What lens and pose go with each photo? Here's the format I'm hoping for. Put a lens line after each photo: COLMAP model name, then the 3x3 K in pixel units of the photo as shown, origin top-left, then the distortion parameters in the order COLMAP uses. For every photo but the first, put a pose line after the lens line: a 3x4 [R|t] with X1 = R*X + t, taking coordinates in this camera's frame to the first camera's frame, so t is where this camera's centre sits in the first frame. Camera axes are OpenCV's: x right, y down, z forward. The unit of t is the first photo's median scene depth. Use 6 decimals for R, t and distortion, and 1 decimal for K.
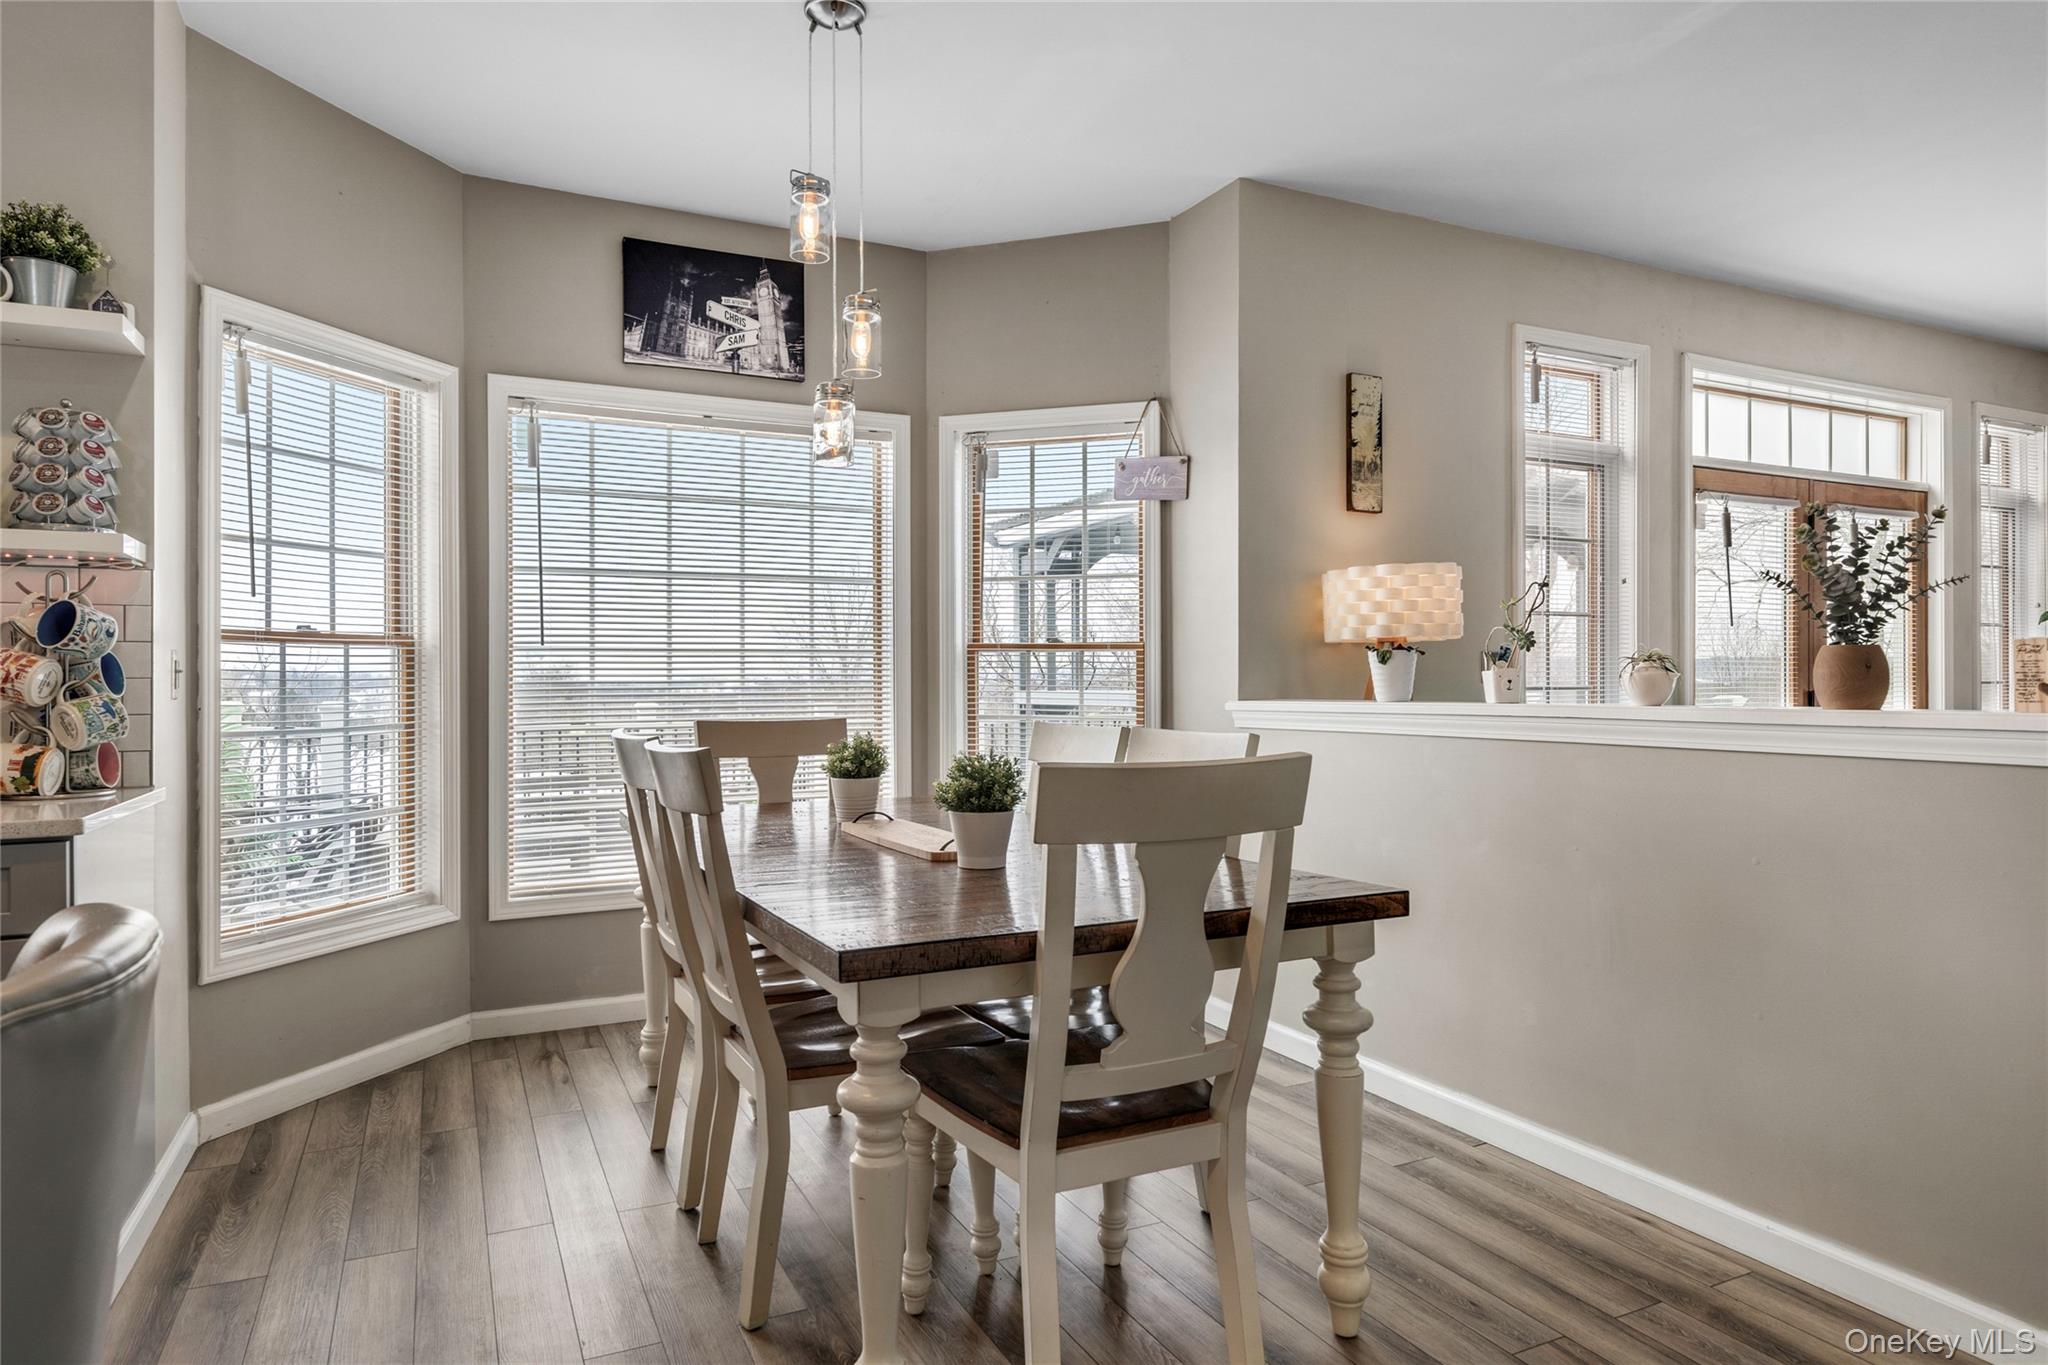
lens RADIAL K [[1209.4, 0, 1024.5], [0, 1209.4, 677.2], [0, 0, 1]] dist [0.001063, -0.001427]
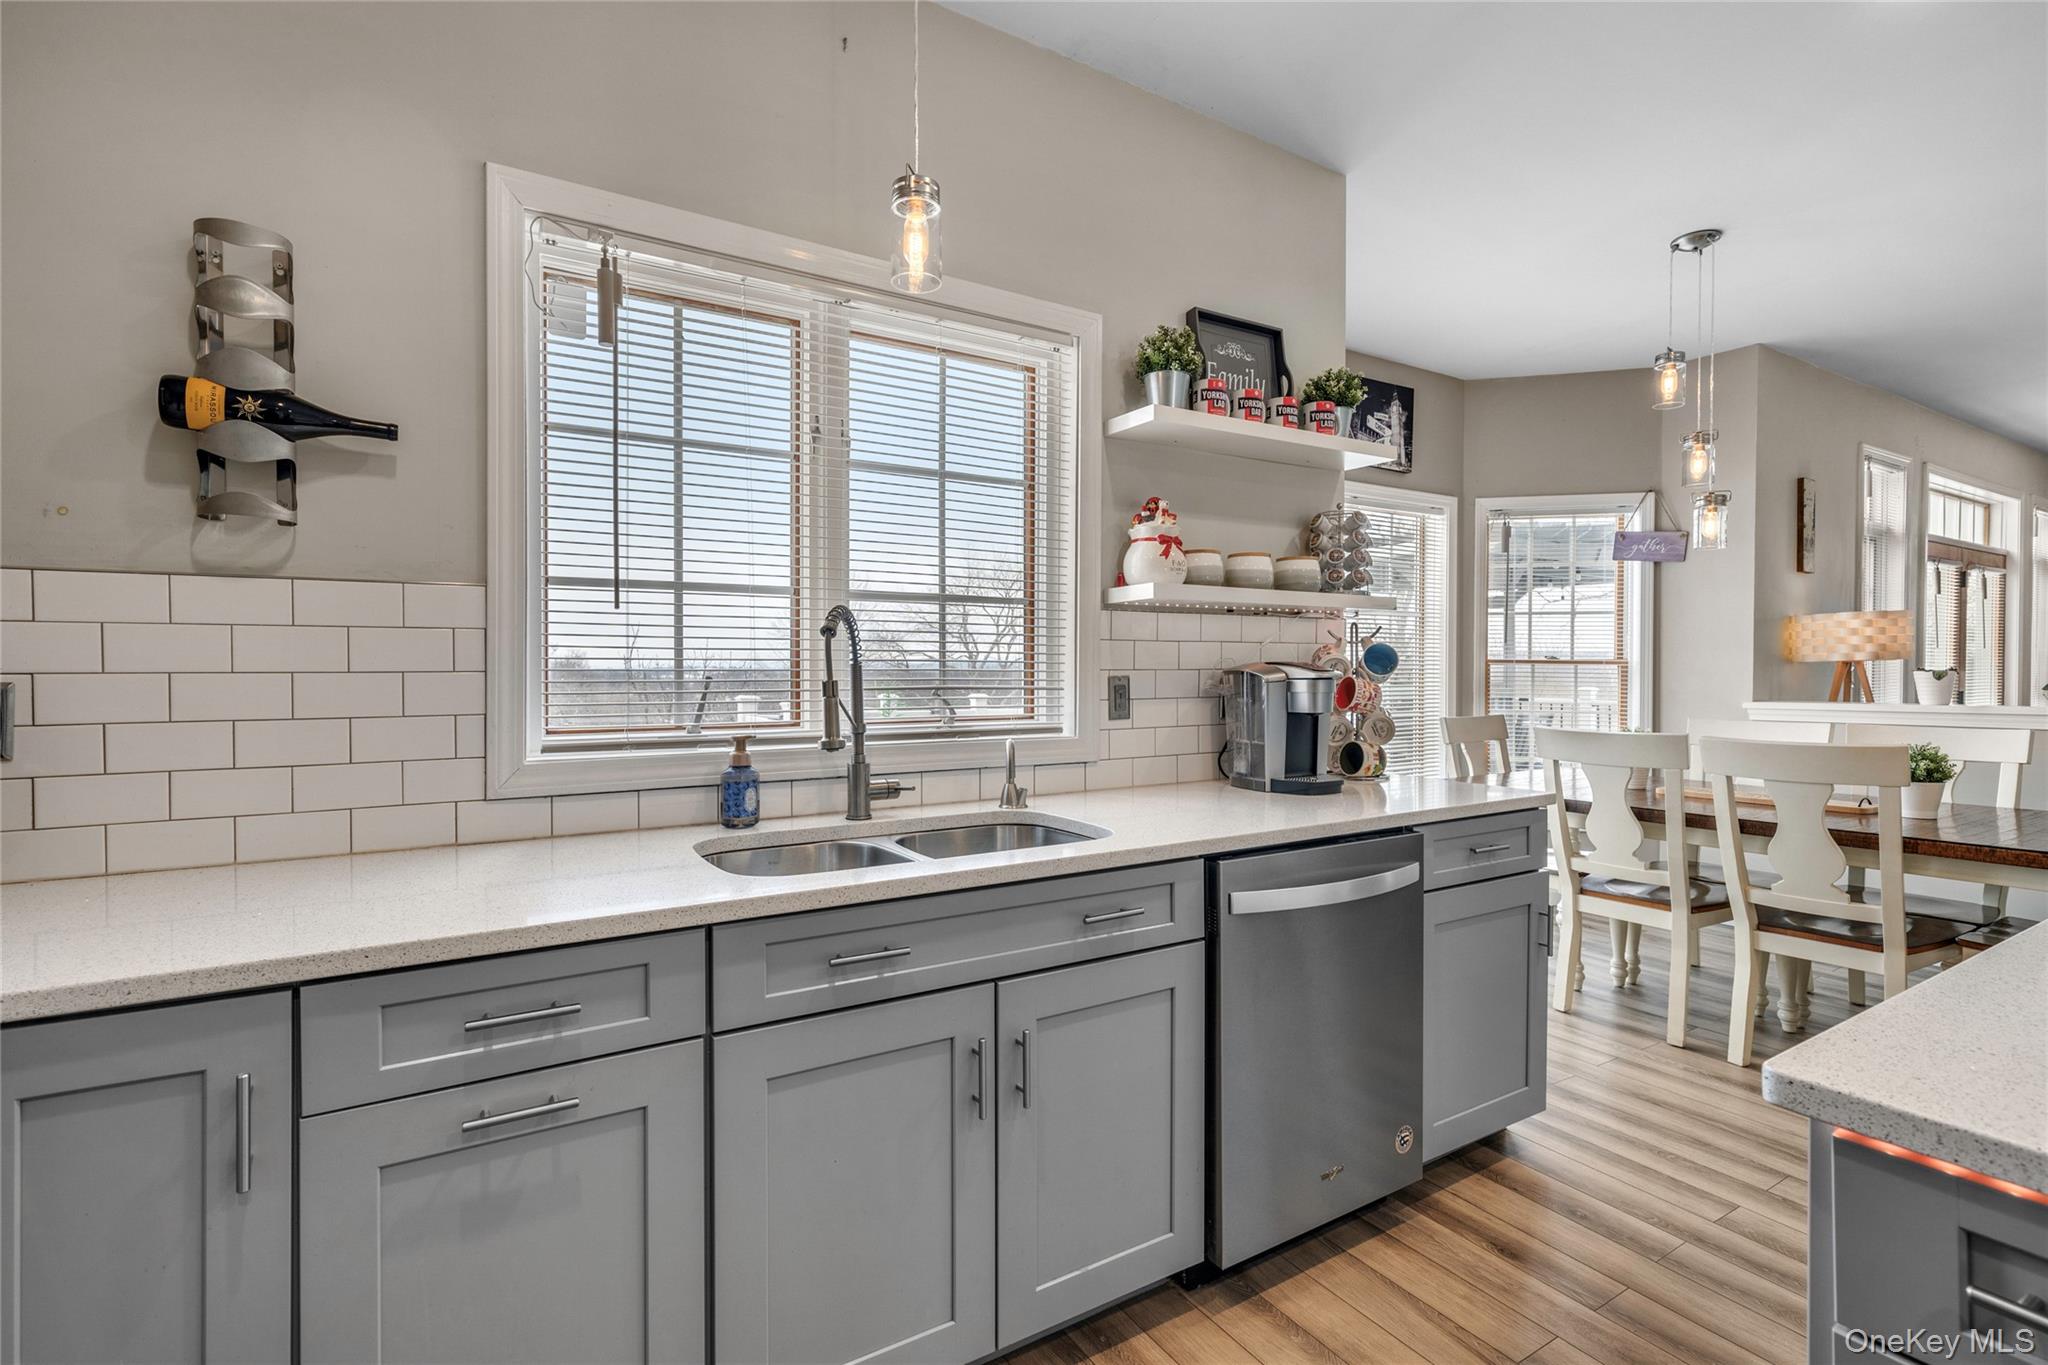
lens RADIAL K [[943.7, 0, 1006.6], [0, 943.7, 681.6], [0, 0, 1]] dist [0.000096, 0.000537]
pose [[0.996400, 0.003088, 0.084719, -0.792209], [-0.004713, 0.999809, 0.018982, -0.021348], [-0.084644, -0.019313, 0.996224, -0.064235]]
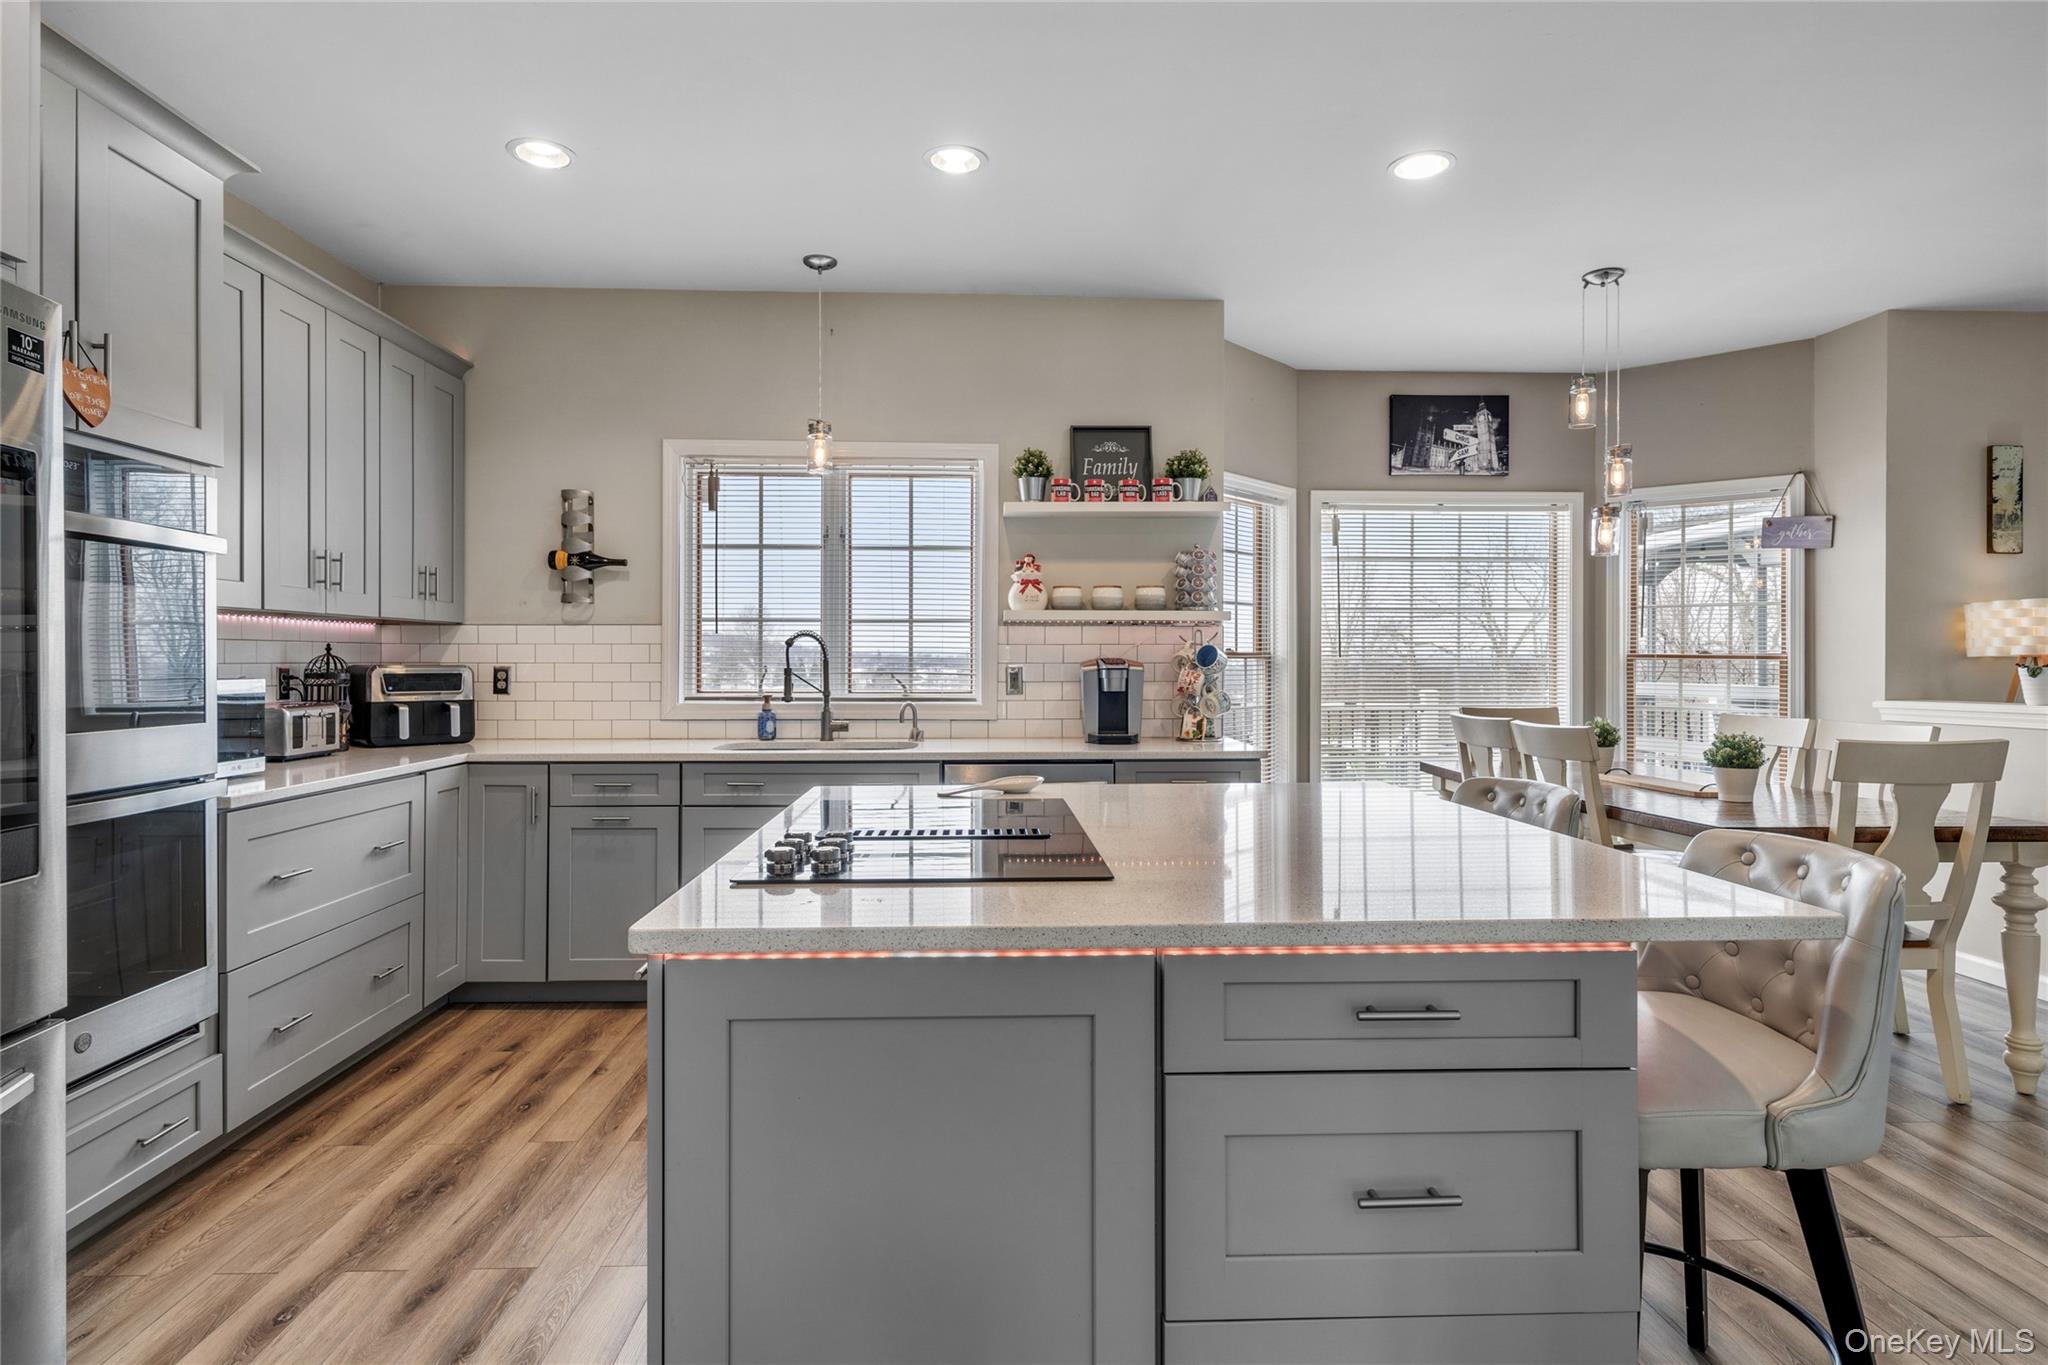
lens RADIAL K [[1091.2, 0, 987.3], [0, 1091.2, 660.1], [0, 0, 1]] dist [-0.002591, -0.001521]
pose [[0.906064, 0.004947, -0.423112, -0.206513], [-0.003610, 0.999986, 0.003959, -0.025446], [0.423125, -0.002060, 0.906069, -0.495716]]
